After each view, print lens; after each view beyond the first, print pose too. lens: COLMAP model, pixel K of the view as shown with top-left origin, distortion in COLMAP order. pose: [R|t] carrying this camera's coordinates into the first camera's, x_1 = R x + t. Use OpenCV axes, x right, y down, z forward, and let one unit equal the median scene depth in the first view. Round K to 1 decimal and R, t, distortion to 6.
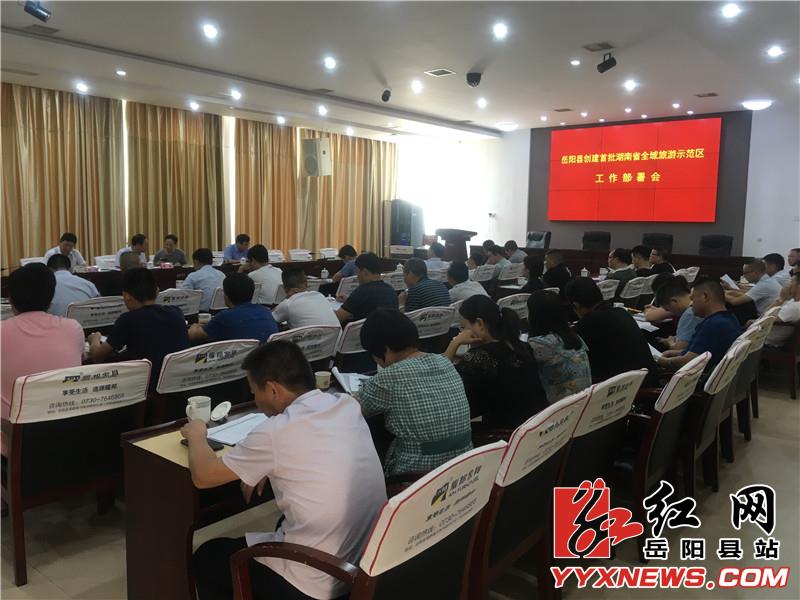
lens RADIAL K [[673.2, 0, 396.1], [0, 673.2, 306.8], [0, 0, 1]] dist [0.040286, -0.054182]
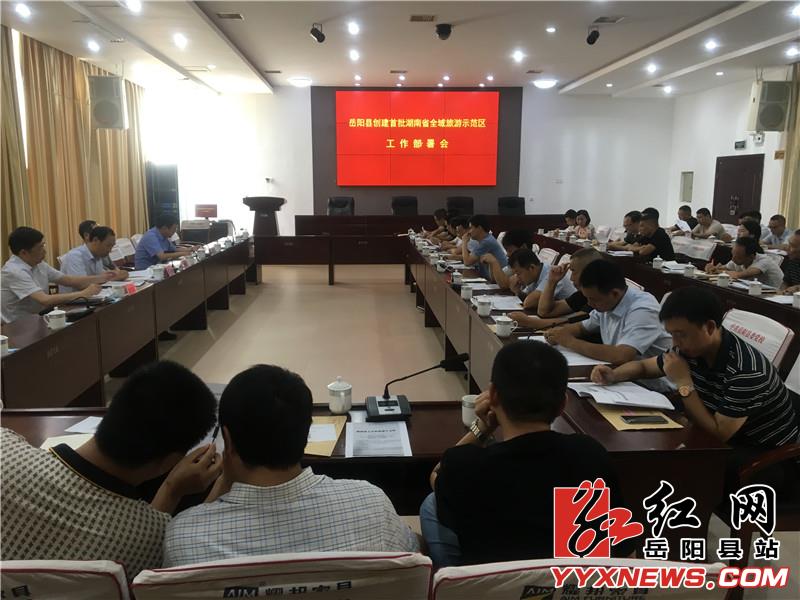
lens RADIAL K [[673.2, 0, 402.0], [0, 673.2, 292.9], [0, 0, 1]] dist [0.040286, -0.054182]
pose [[0.723058, -0.124931, 0.679396, -0.422498], [0.101625, 0.992047, 0.074267, -0.044928], [-0.683271, 0.015344, 0.730004, 0.276749]]
